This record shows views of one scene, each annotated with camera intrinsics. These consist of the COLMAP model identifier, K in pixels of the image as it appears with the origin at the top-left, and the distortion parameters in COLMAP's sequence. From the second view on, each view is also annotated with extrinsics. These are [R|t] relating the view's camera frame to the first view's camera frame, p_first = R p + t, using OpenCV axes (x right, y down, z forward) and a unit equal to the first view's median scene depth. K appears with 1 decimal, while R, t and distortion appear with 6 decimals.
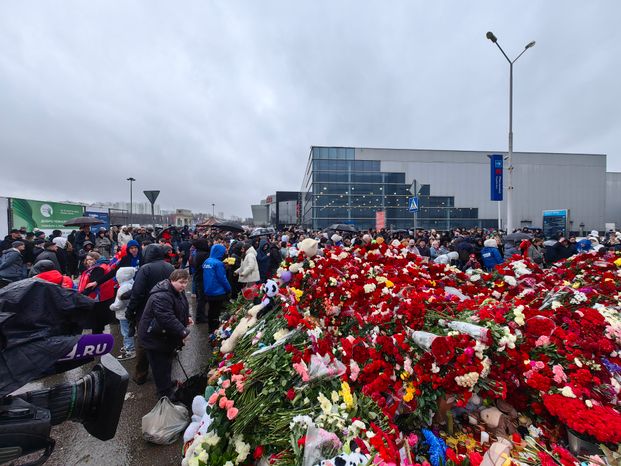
lens RADIAL K [[249.8, 0, 308.4], [0, 249.8, 237.5], [0, 0, 1]] dist [0.023709, -0.000443]
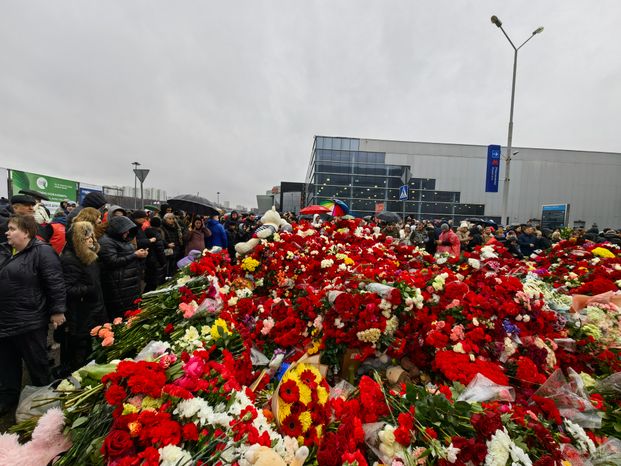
lens RADIAL K [[249.8, 0, 306.0], [0, 249.8, 234.4], [0, 0, 1]] dist [0.023709, -0.000443]
pose [[0.998366, 0.039309, -0.041464, 0.169836], [-0.038766, 0.999153, 0.013828, 0.064830], [0.041972, -0.012198, 0.999044, -0.002686]]
